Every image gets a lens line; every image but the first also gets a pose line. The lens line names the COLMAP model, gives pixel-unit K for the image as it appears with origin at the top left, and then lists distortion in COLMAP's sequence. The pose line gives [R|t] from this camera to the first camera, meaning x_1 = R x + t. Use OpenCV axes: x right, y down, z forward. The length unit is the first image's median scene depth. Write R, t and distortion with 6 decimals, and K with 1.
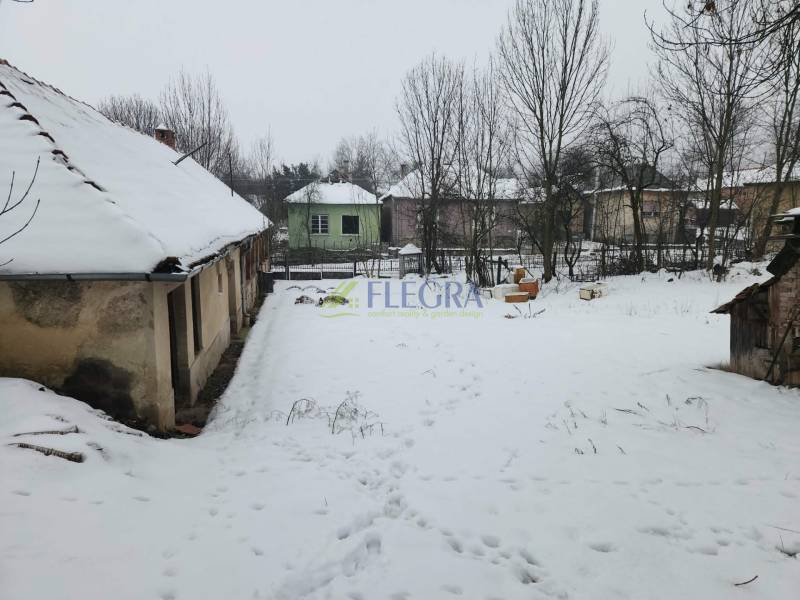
lens RADIAL K [[526.5, 0, 400.0], [0, 526.5, 300.0], [0, 0, 1]] dist [0.056880, -0.044965]
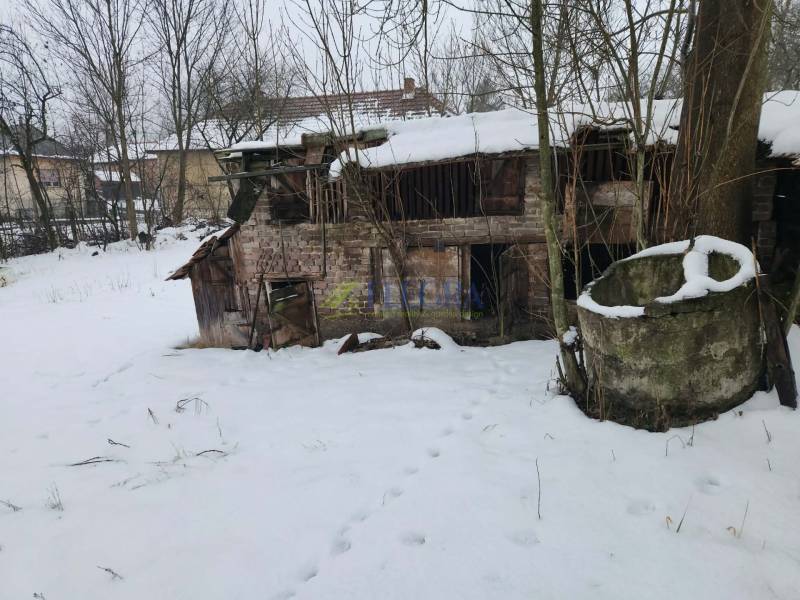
lens RADIAL K [[526.5, 0, 400.0], [0, 526.5, 300.0], [0, 0, 1]] dist [0.056880, -0.044965]
pose [[0.534931, -0.177024, 0.826142, 0.111878], [0.143066, 0.982662, 0.117927, 0.009109], [-0.832695, 0.055110, 0.550983, 0.282606]]
